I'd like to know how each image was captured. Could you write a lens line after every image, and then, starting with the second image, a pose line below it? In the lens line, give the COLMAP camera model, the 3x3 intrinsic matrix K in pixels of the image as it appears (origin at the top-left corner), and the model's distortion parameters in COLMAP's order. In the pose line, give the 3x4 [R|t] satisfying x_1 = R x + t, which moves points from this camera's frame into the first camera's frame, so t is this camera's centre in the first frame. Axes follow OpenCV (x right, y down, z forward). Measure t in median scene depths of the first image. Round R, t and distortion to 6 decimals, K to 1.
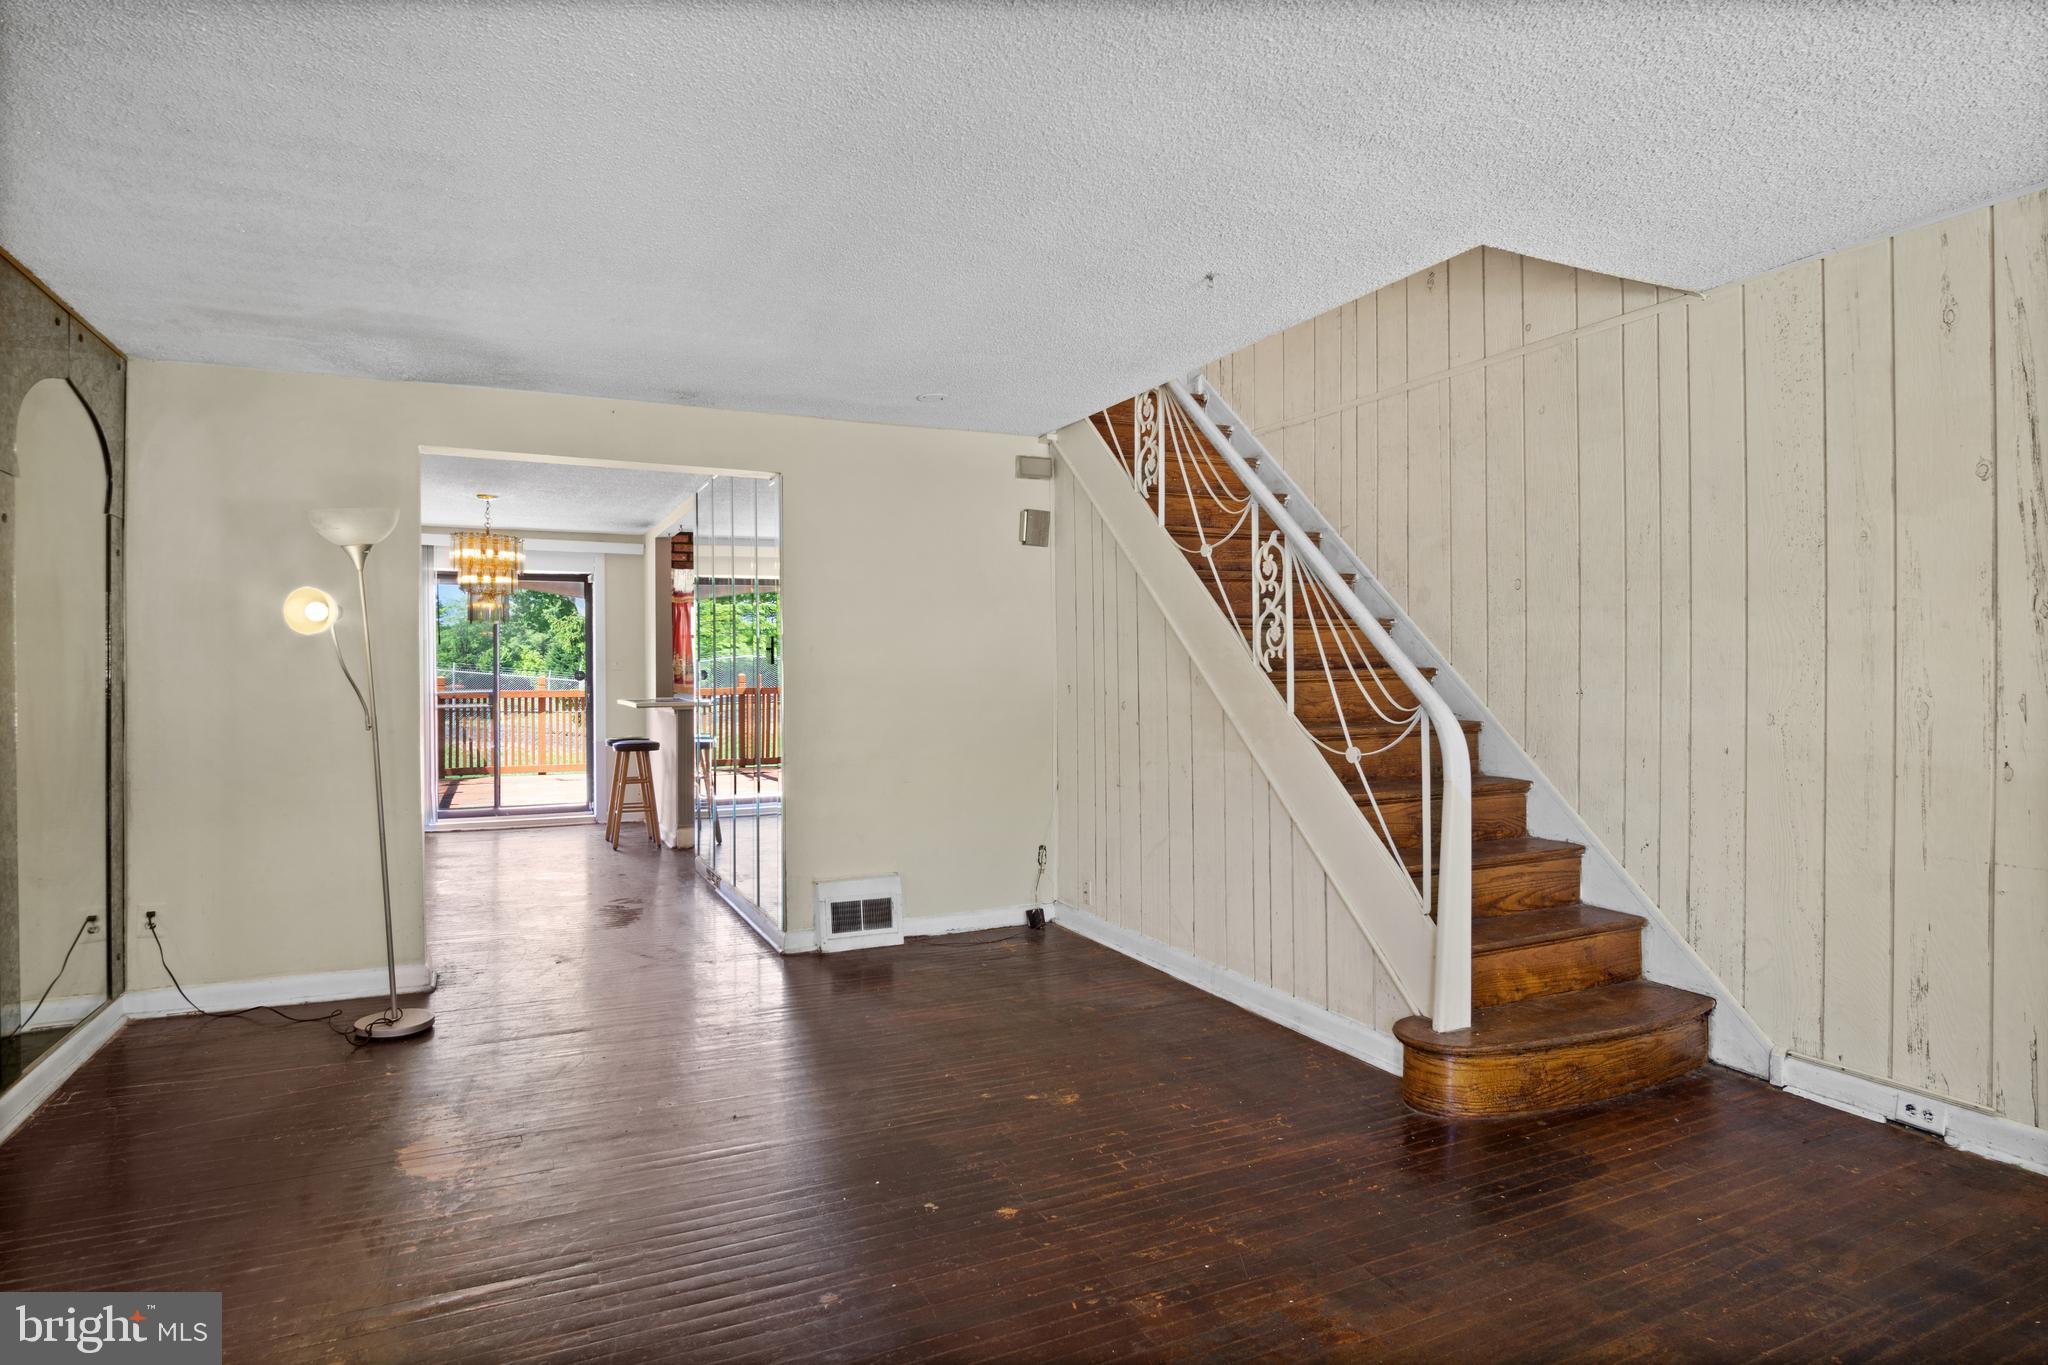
lens RADIAL K [[1111.0, 0, 1007.1], [0, 1111.0, 667.1], [0, 0, 1]] dist [-0.032598, 0.008727]
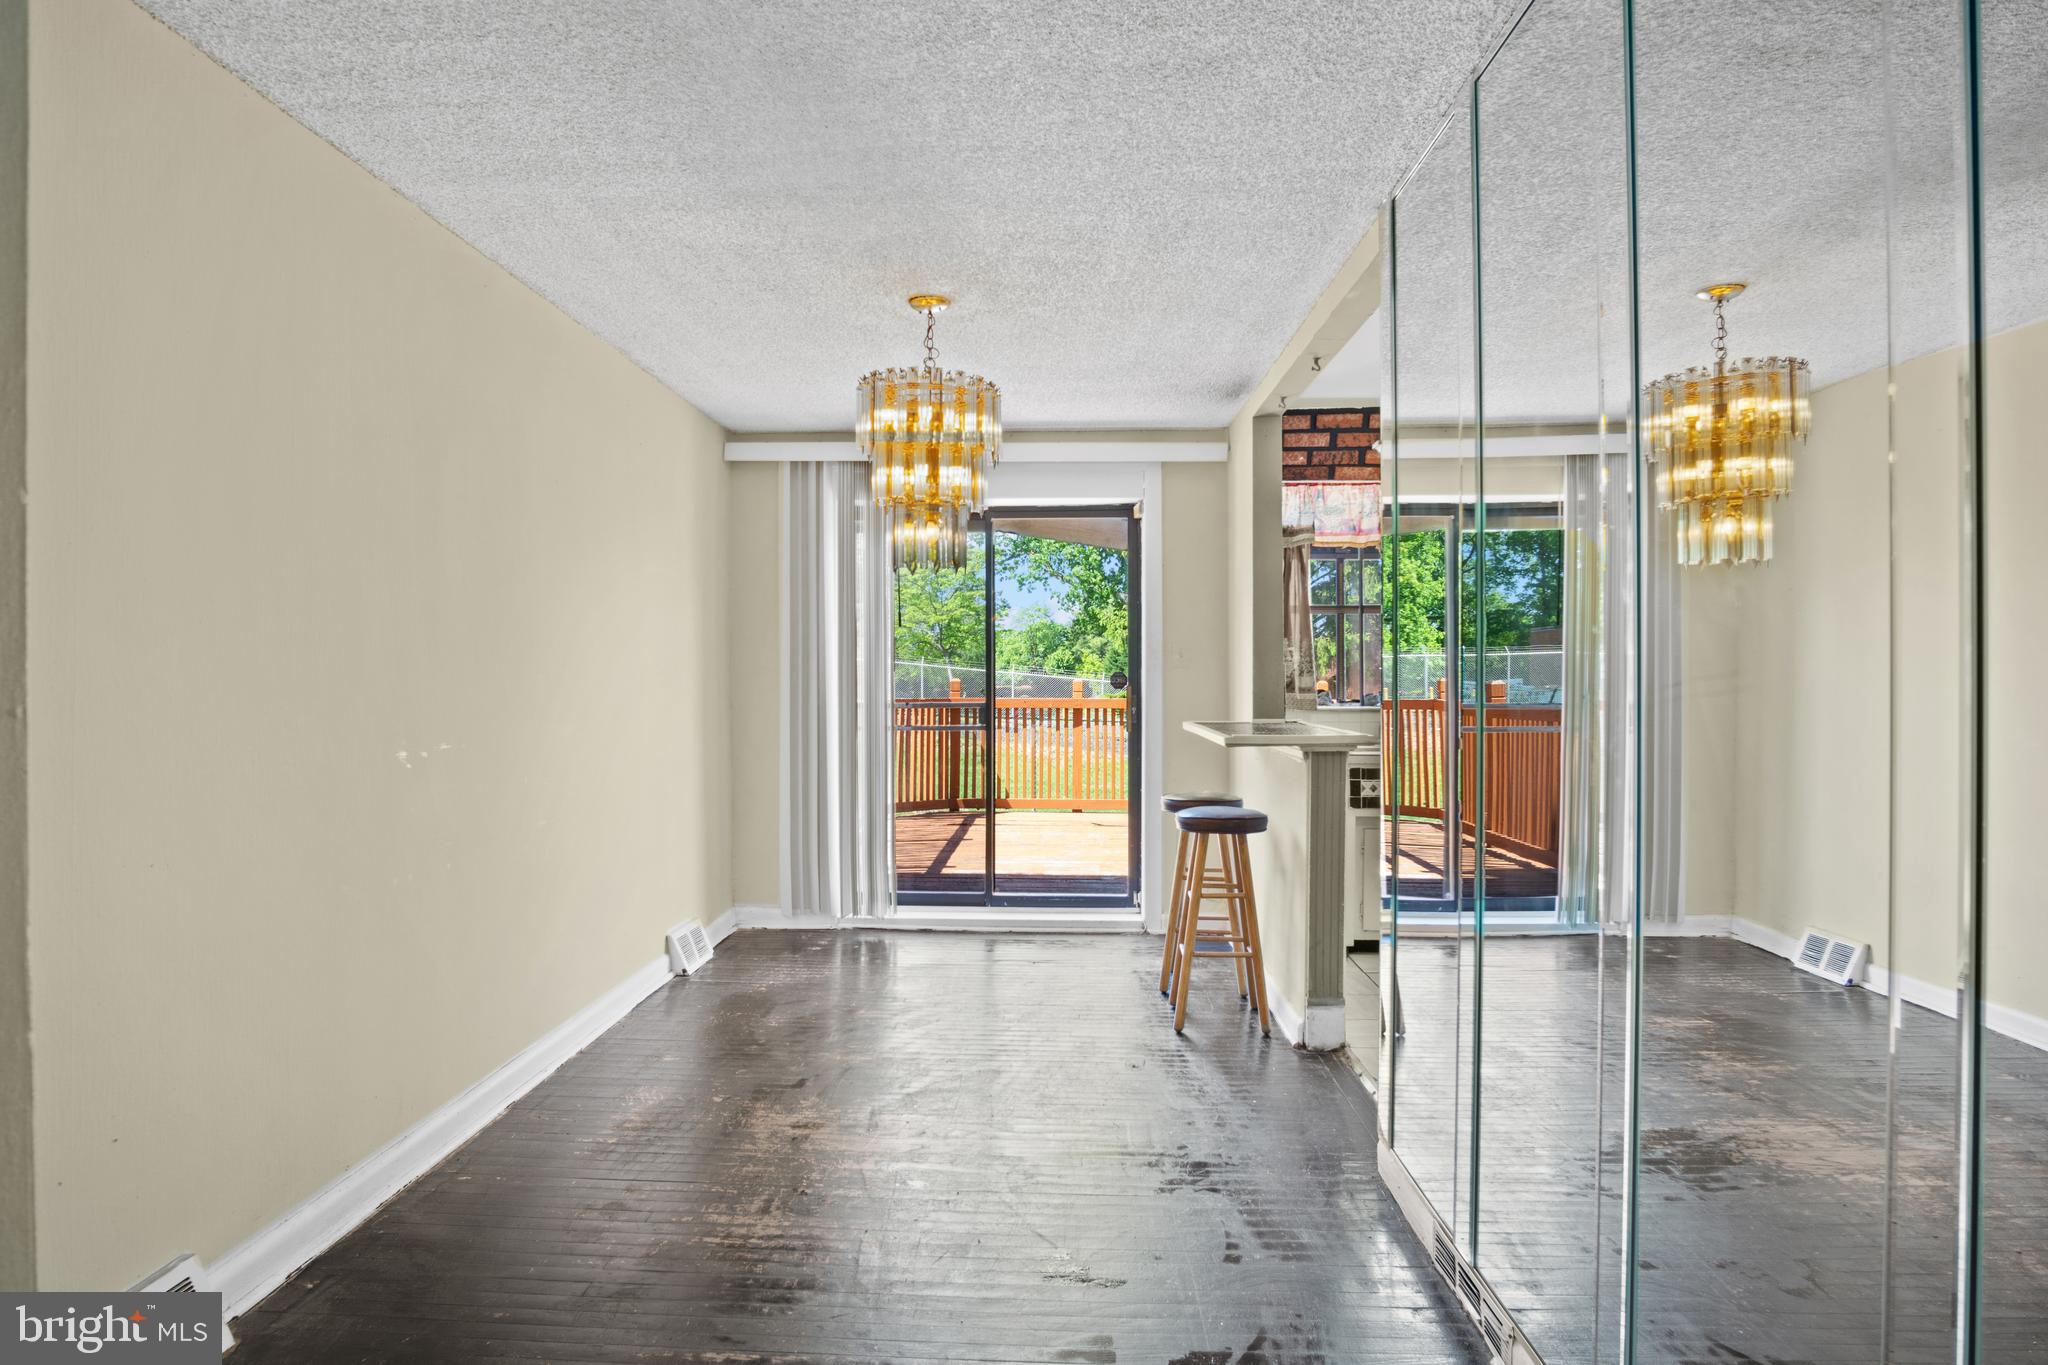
lens RADIAL K [[1111.0, 0, 1023.9], [0, 1111.0, 699.0], [0, 0, 1]] dist [-0.032598, 0.008727]
pose [[0.891745, 0.013968, -0.452324, -0.183519], [-0.002525, 0.999662, 0.025891, 0.004088], [0.452532, -0.021946, 0.891478, 0.501019]]
